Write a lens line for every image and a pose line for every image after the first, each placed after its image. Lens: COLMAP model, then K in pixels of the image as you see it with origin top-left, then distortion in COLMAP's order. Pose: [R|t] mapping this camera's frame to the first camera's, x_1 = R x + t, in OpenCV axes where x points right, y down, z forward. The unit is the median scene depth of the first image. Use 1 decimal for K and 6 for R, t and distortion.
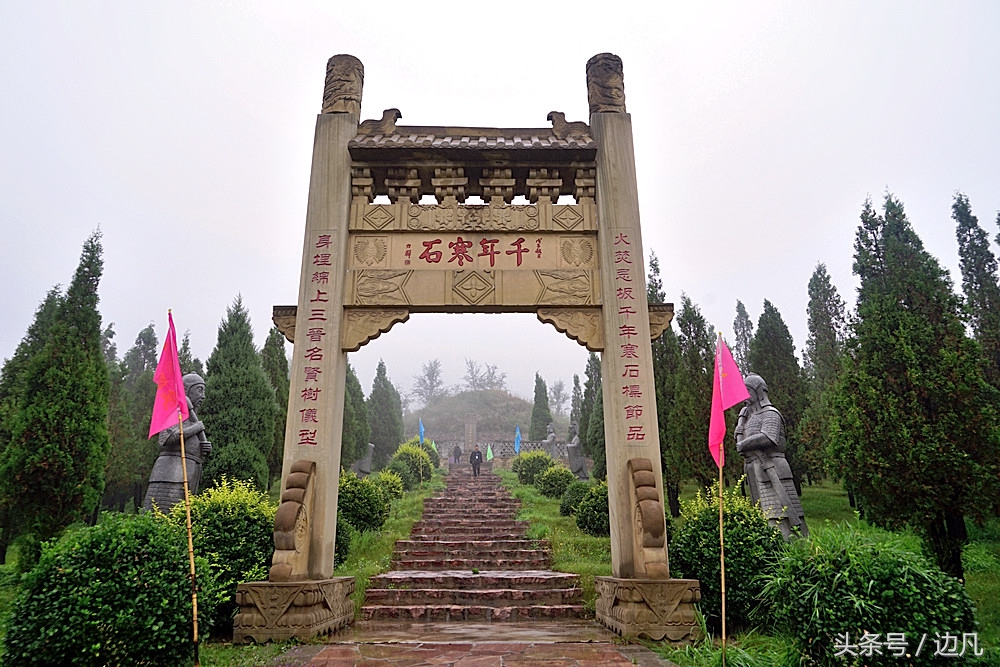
lens RADIAL K [[668.8, 0, 495.1], [0, 668.8, 335.7], [0, 0, 1]] dist [-0.030558, 0.018348]
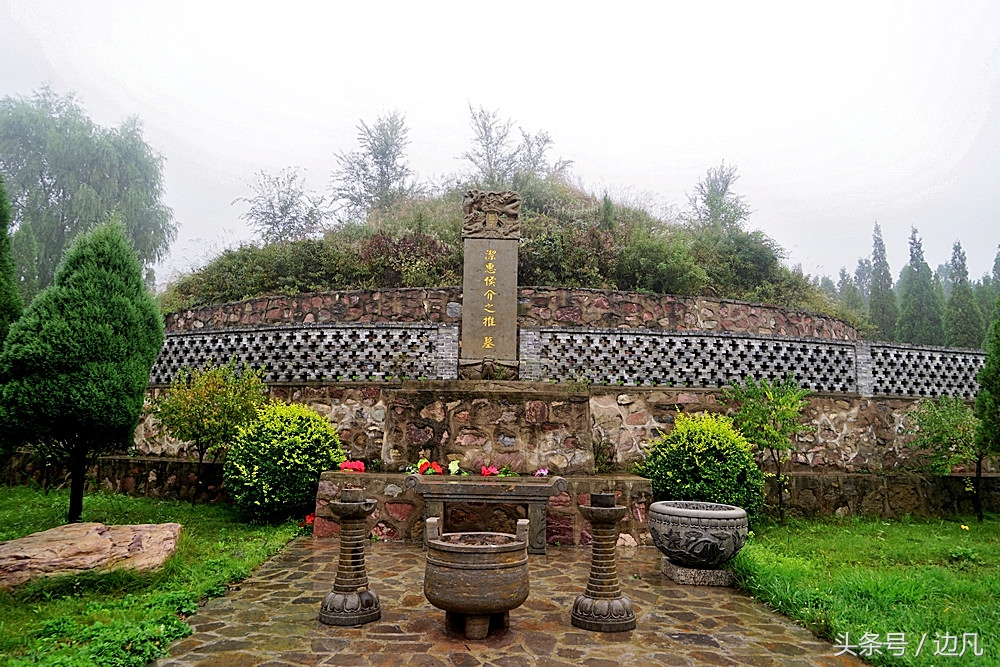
lens RADIAL K [[668.8, 0, 495.1], [0, 668.8, 335.7], [0, 0, 1]] dist [-0.030558, 0.018348]
pose [[0.999719, 0.023678, -0.000591, -0.062954], [-0.023202, 0.984030, 0.176484, 0.221583], [0.004760, -0.176420, 0.984303, 1.410940]]
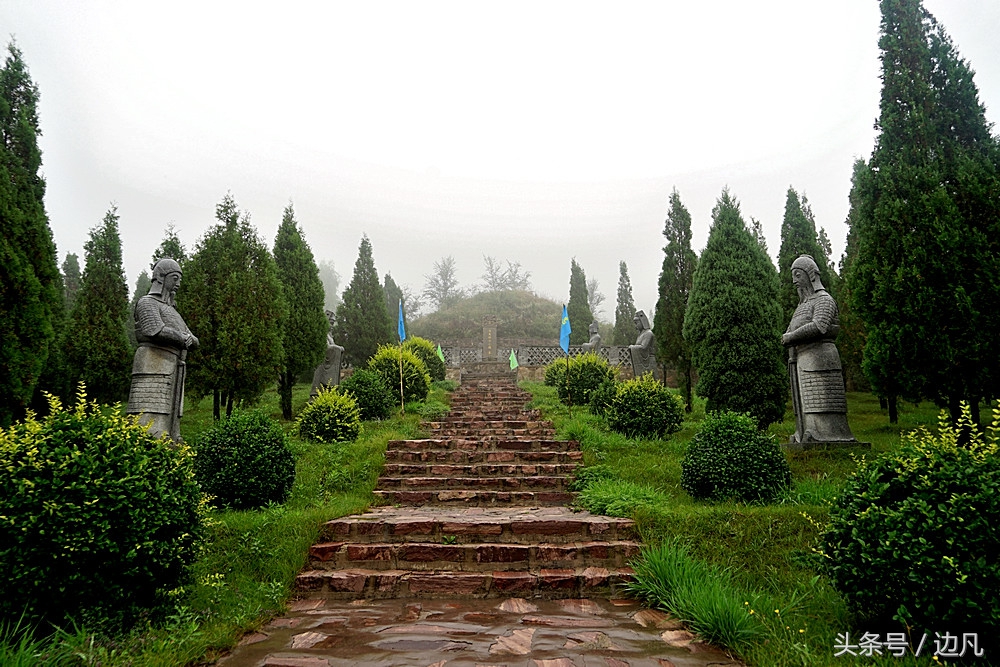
lens RADIAL K [[668.8, 0, 495.1], [0, 668.8, 335.7], [0, 0, 1]] dist [-0.030558, 0.018348]
pose [[0.999462, -0.005758, -0.032285, -0.005179], [0.009931, 0.991381, 0.130632, 0.059282], [0.031254, -0.130883, 0.990905, 0.307403]]
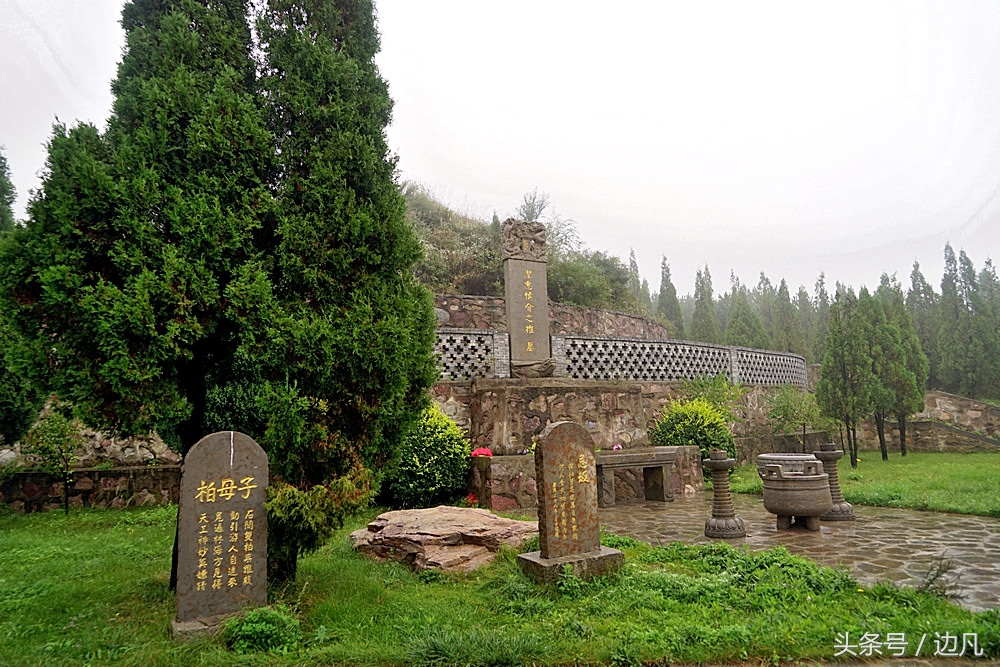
lens RADIAL K [[668.8, 0, 495.1], [0, 668.8, 335.7], [0, 0, 1]] dist [-0.030558, 0.018348]
pose [[0.889050, 0.037189, 0.456297, -0.288935], [-0.118537, 0.981406, 0.150971, 0.218472], [-0.442198, -0.188309, 0.876927, 1.392728]]
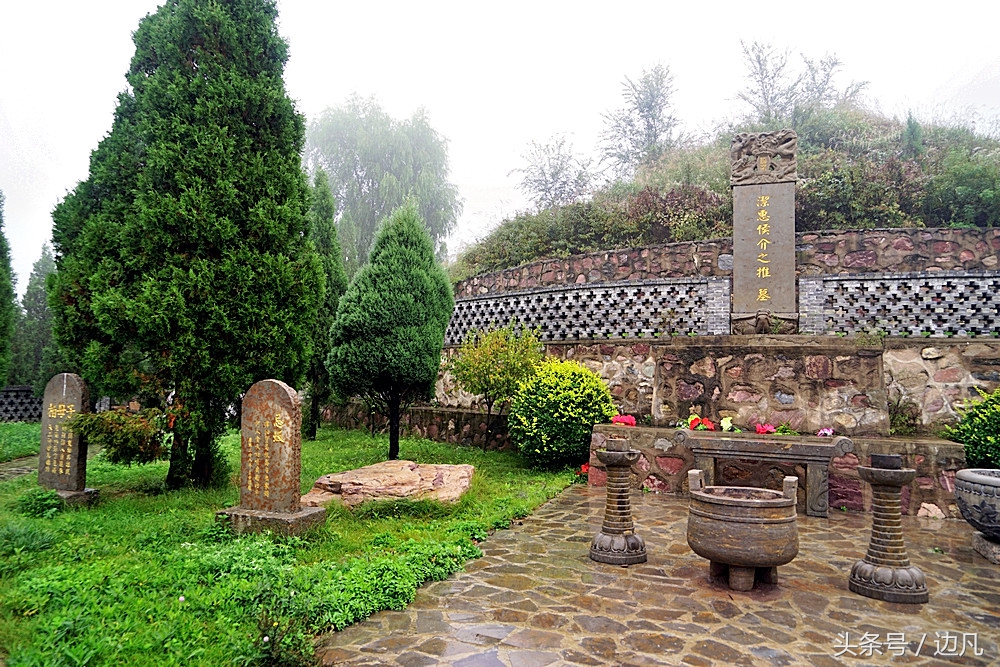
lens RADIAL K [[668.8, 0, 495.1], [0, 668.8, 335.7], [0, 0, 1]] dist [-0.030558, 0.018348]
pose [[0.917977, 0.002734, -0.396624, -0.057404], [0.093694, 0.970181, 0.223540, 0.220421], [0.385408, -0.242366, 0.890348, 1.404983]]
